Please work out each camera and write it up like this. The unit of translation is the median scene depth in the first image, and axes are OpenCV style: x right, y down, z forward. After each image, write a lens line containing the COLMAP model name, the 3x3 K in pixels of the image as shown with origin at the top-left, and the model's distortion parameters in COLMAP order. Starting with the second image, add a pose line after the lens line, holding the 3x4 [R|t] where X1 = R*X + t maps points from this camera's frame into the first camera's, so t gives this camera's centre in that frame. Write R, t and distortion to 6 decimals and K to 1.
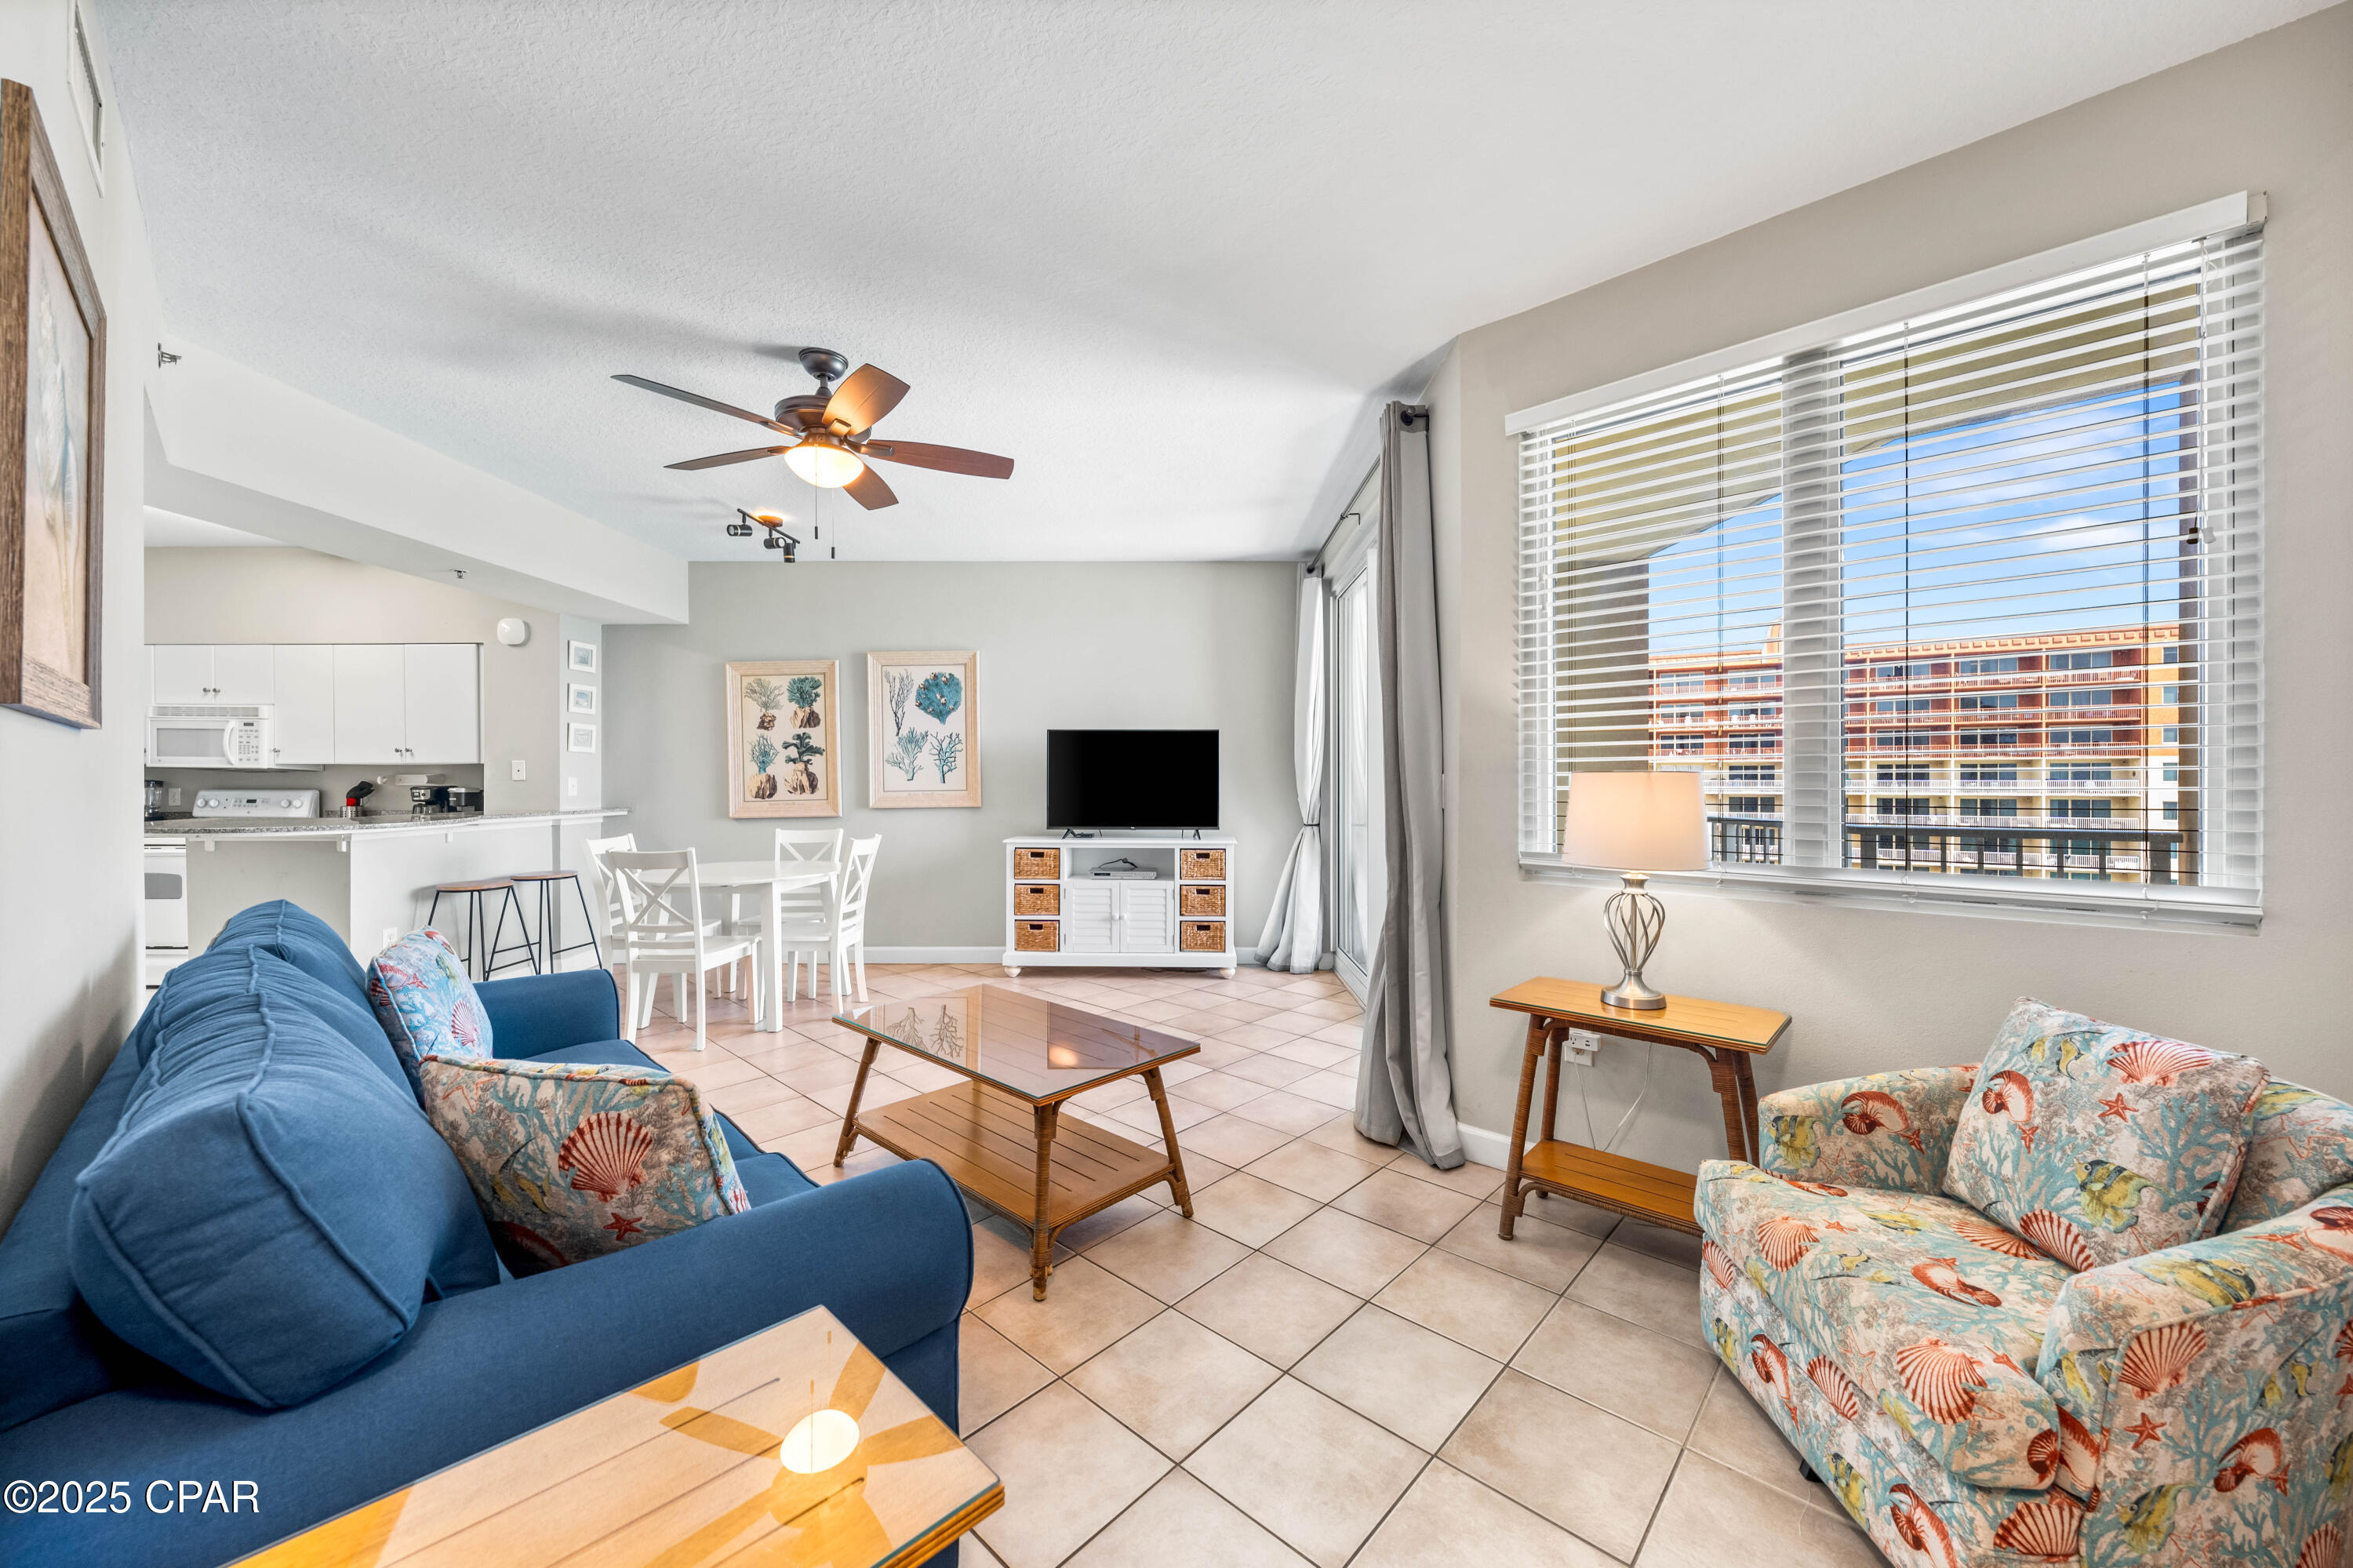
lens RADIAL K [[854.7, 0, 1176.3], [0, 854.7, 783.3], [0, 0, 1]] dist [-0.001344, -0.000084]
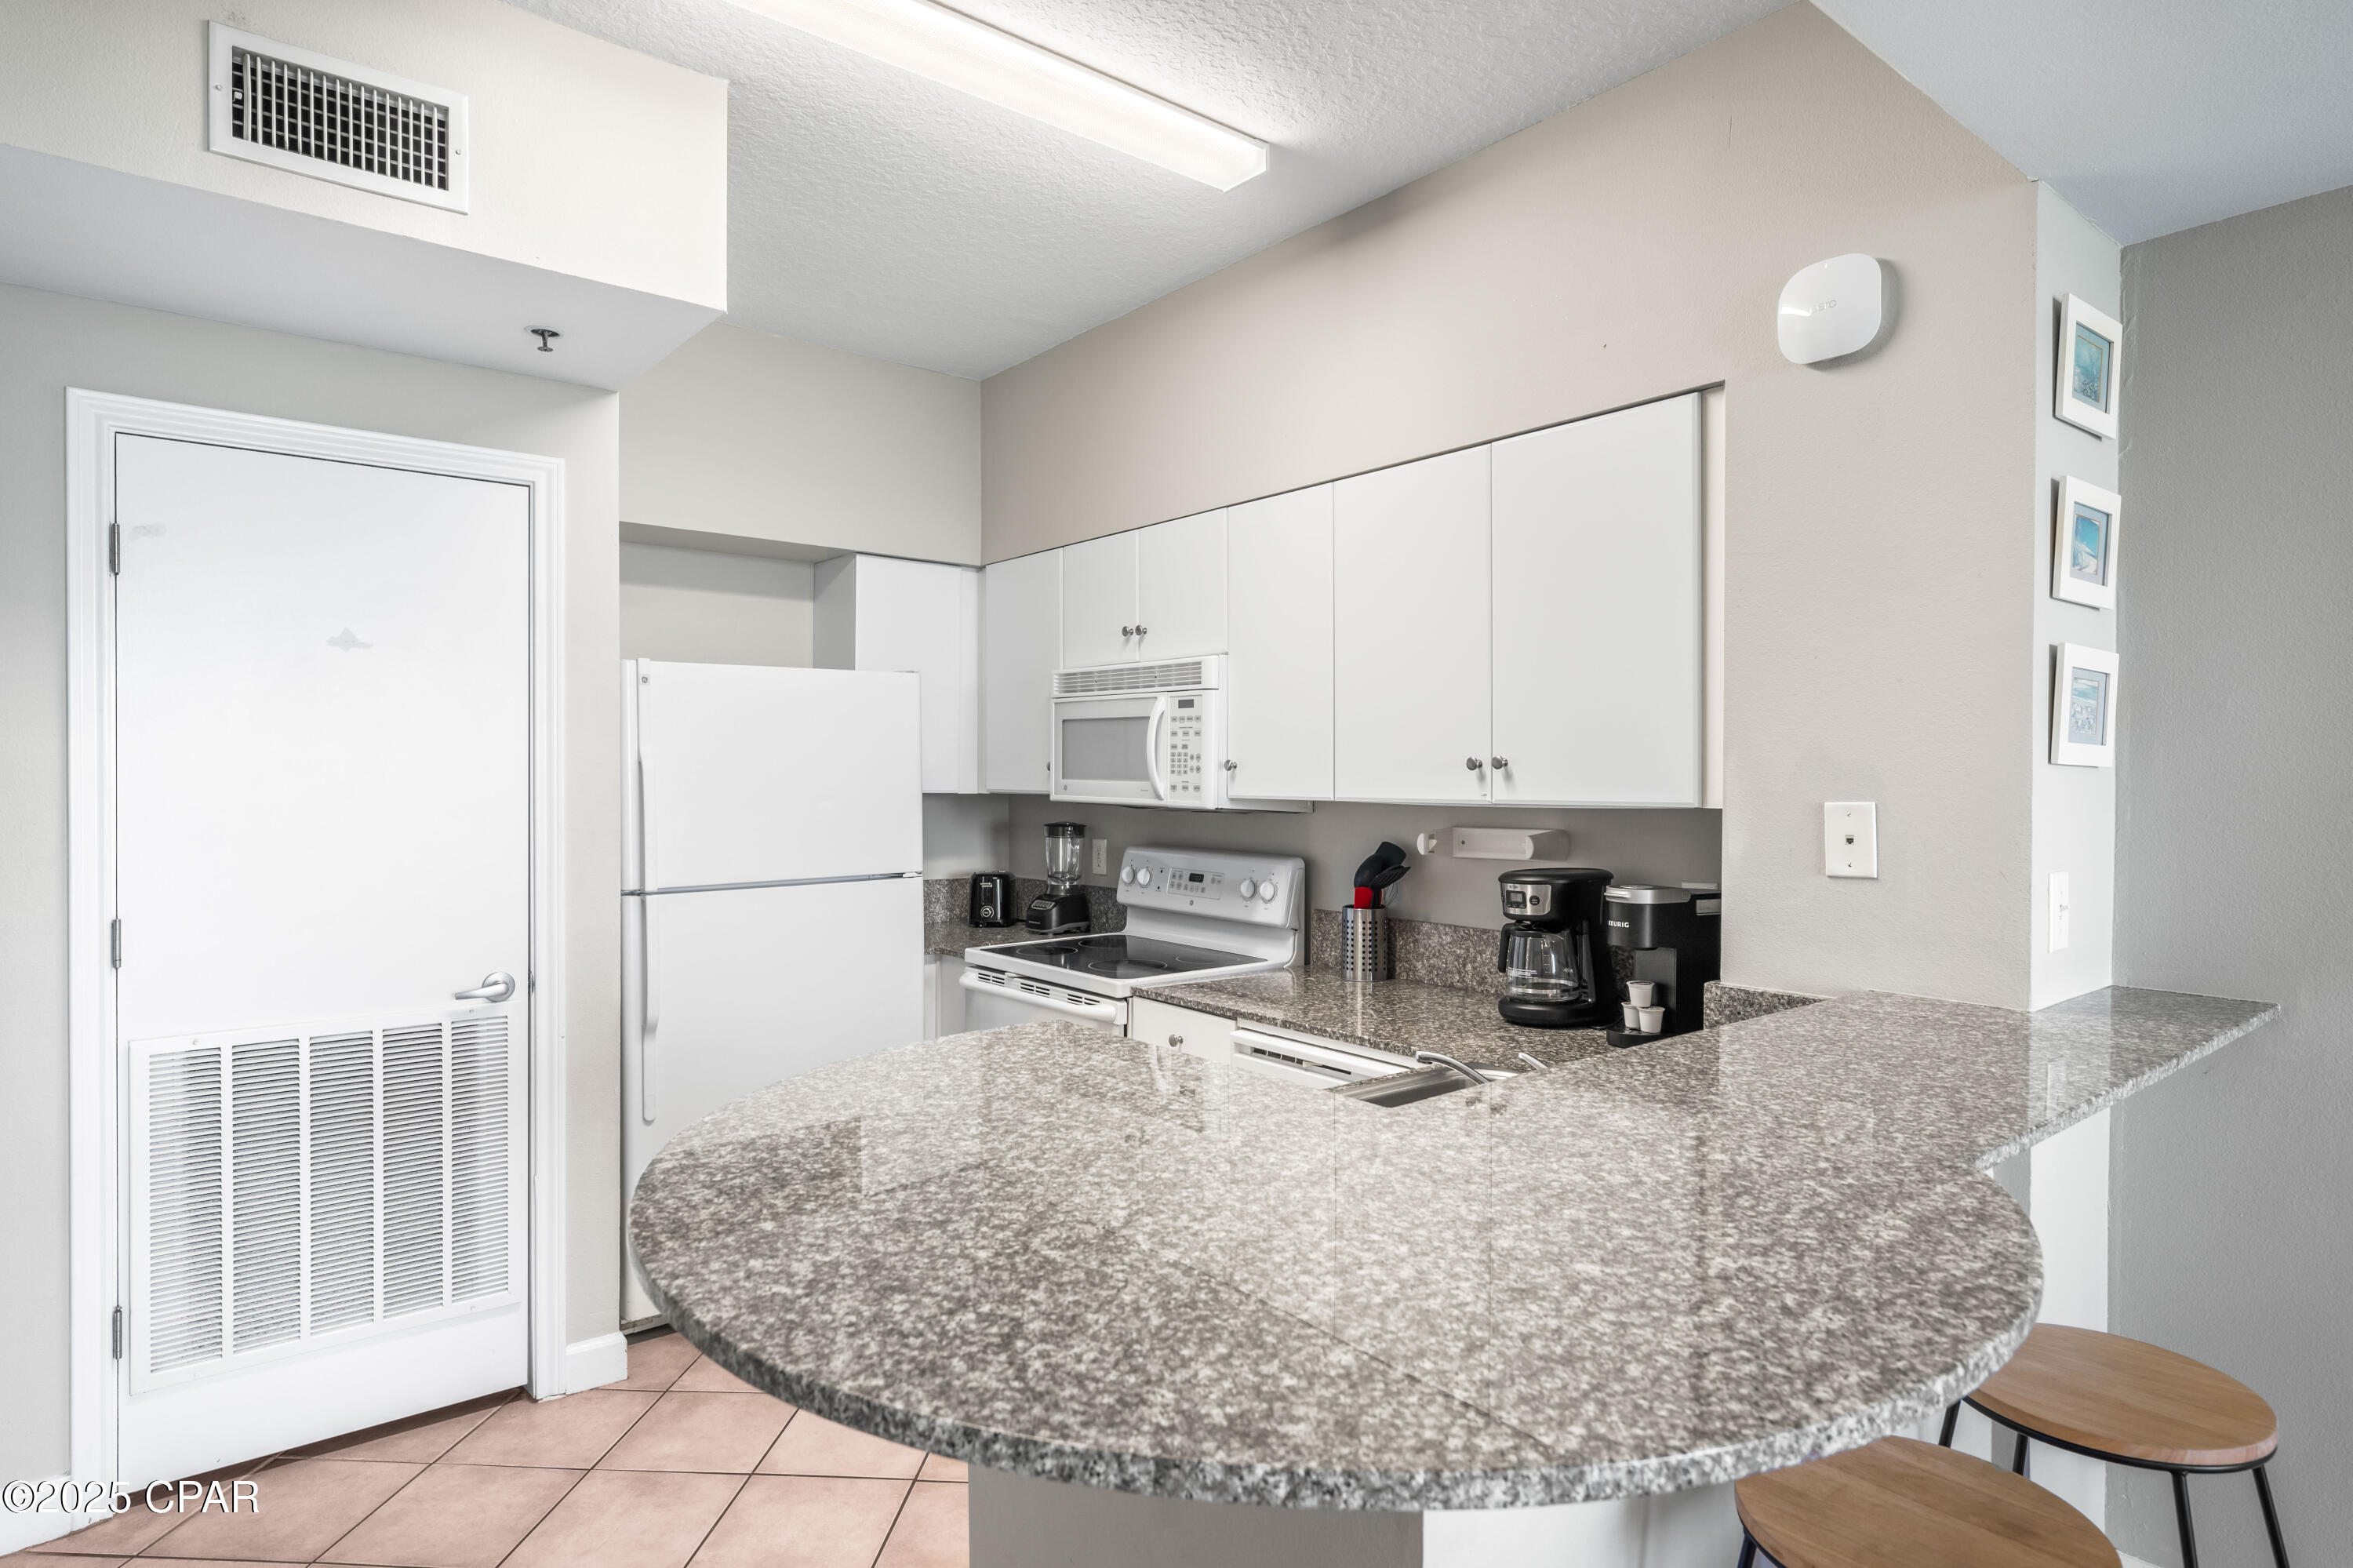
lens RADIAL K [[1284.0, 0, 1180.6], [0, 1284.0, 781.8], [0, 0, 1]] dist [0.003543, 0.001274]
pose [[0.633646, 0.006704, -0.773594, -0.558933], [-0.008331, 0.999964, 0.001842, -0.029746], [0.773578, 0.005277, 0.633679, 0.556519]]
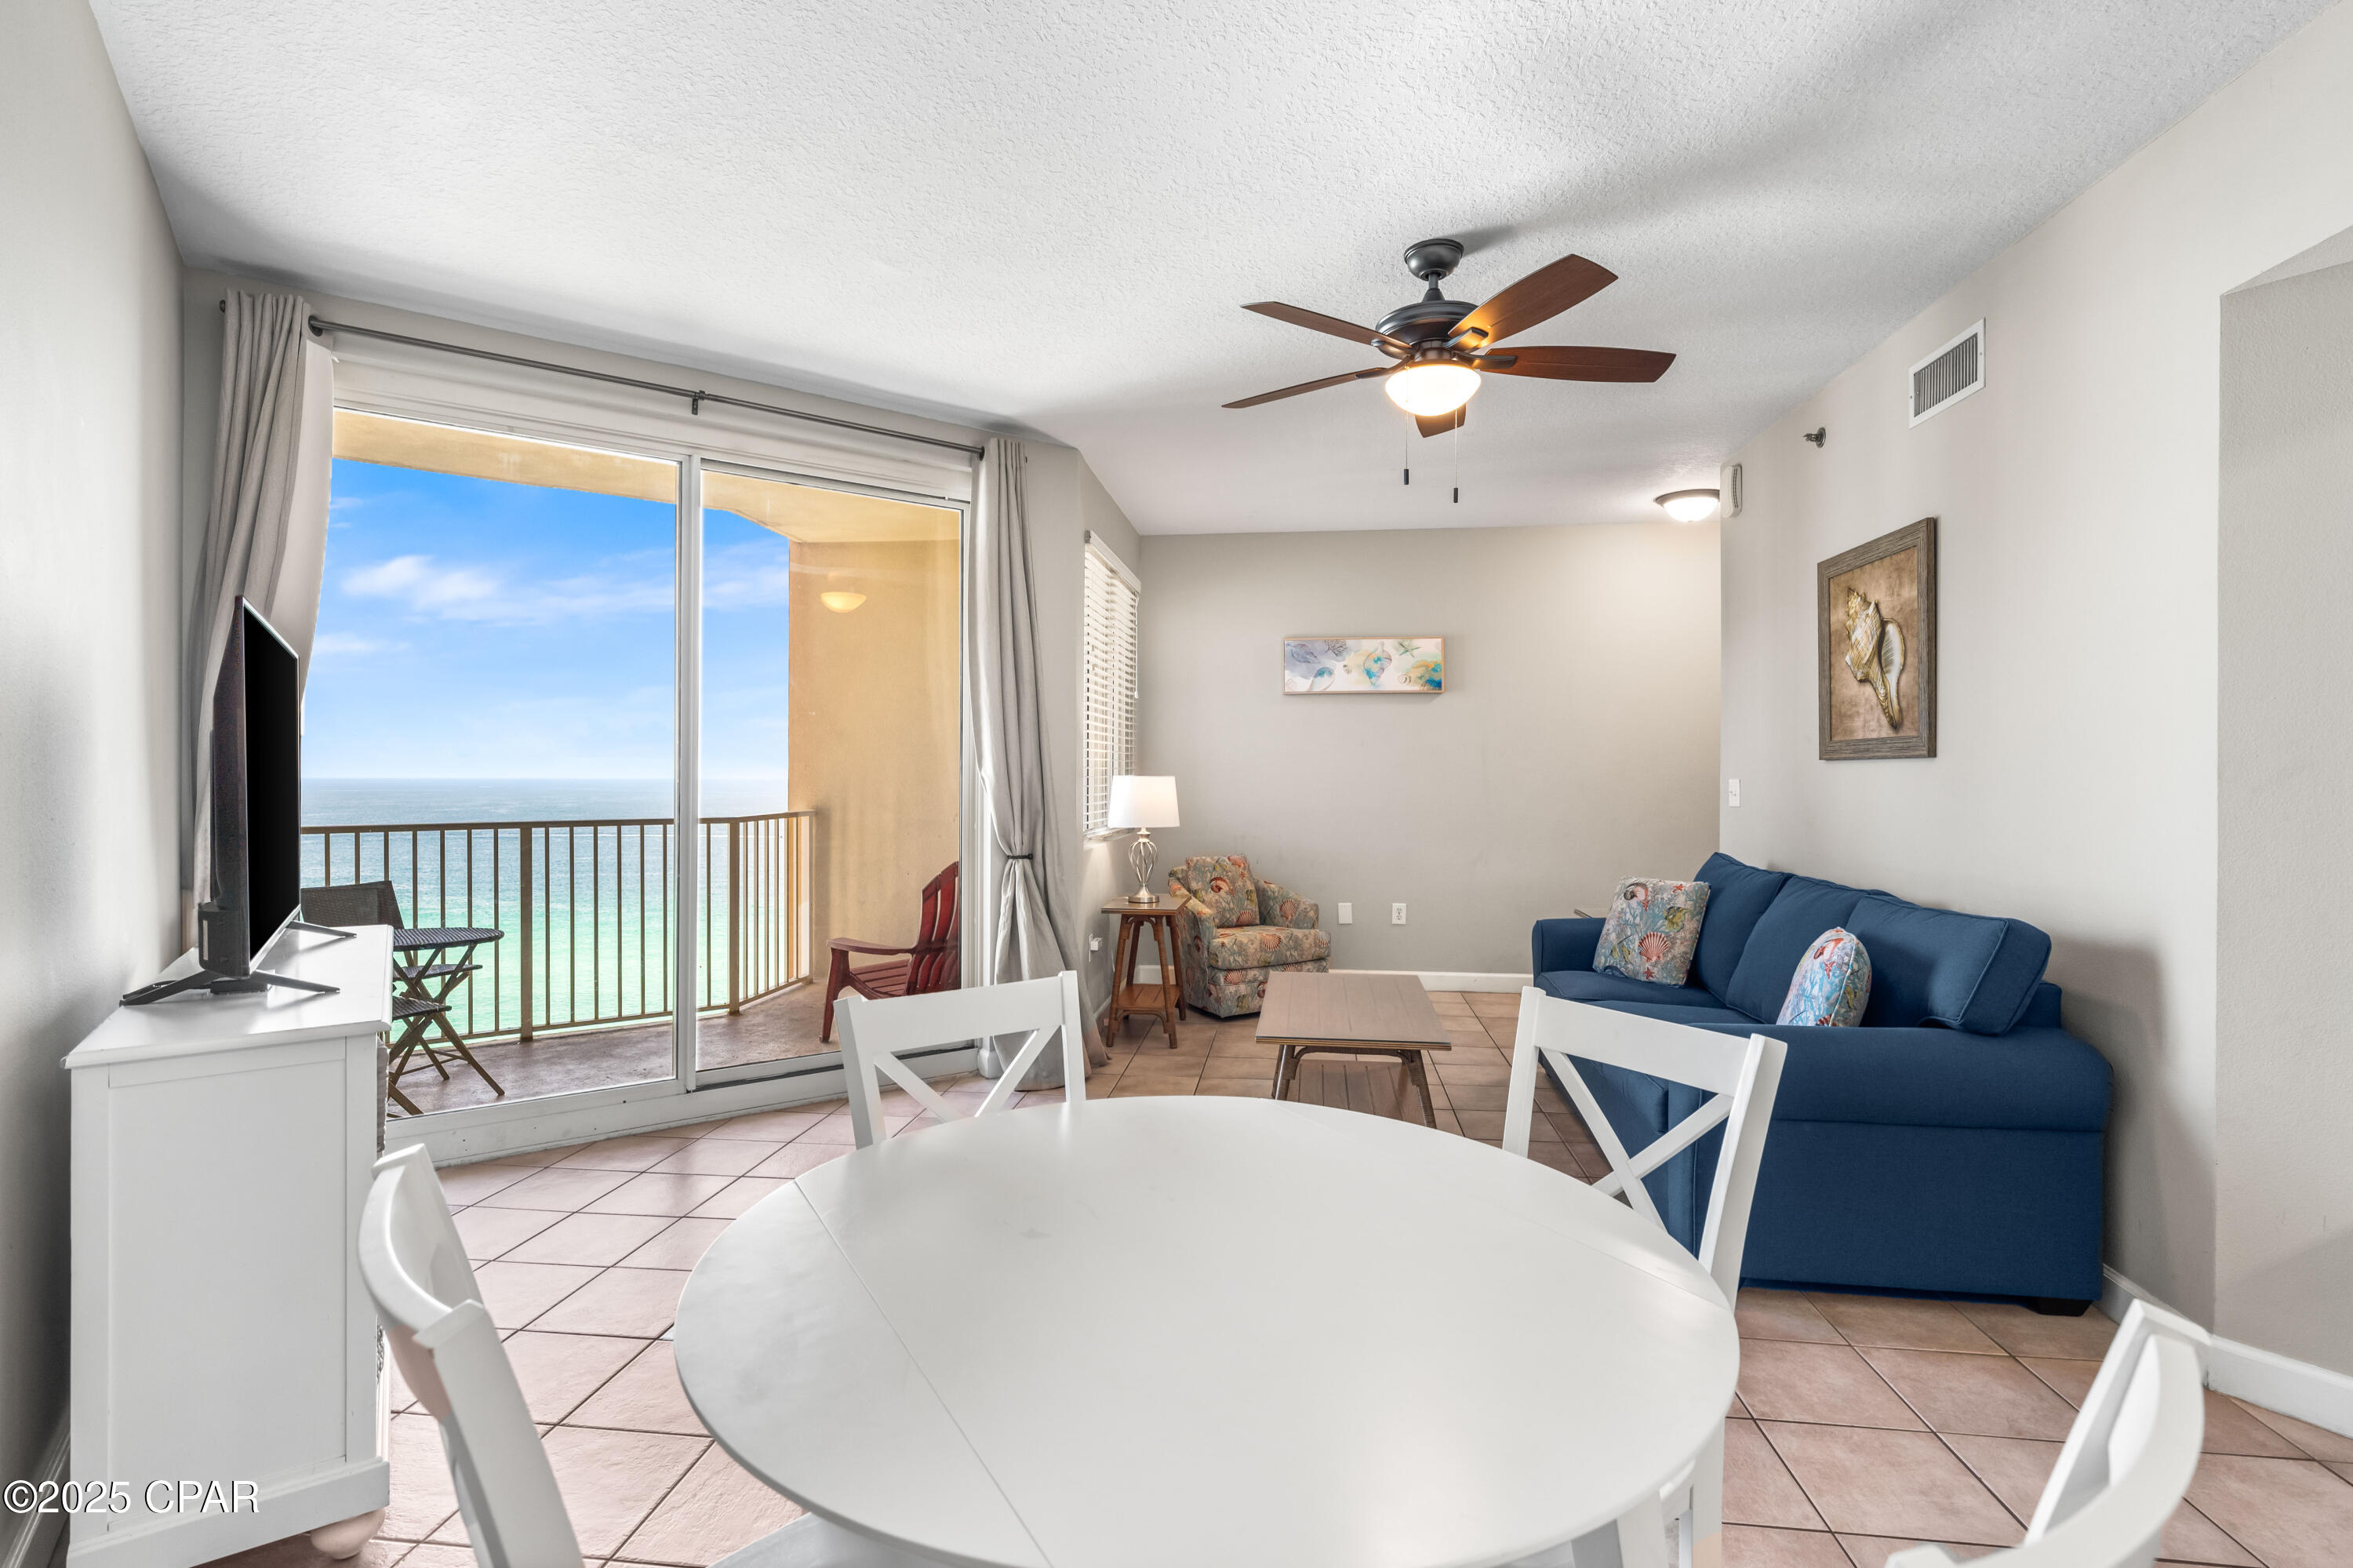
lens RADIAL K [[1108.2, 0, 1170.4], [0, 1108.2, 776.8], [0, 0, 1]] dist [-0.004199, -0.001034]
pose [[-0.588070, -0.002139, 0.808807, -0.566666], [0.000821, 0.999994, 0.003242, -0.008086], [-0.808810, 0.002570, -0.588065, 0.930121]]
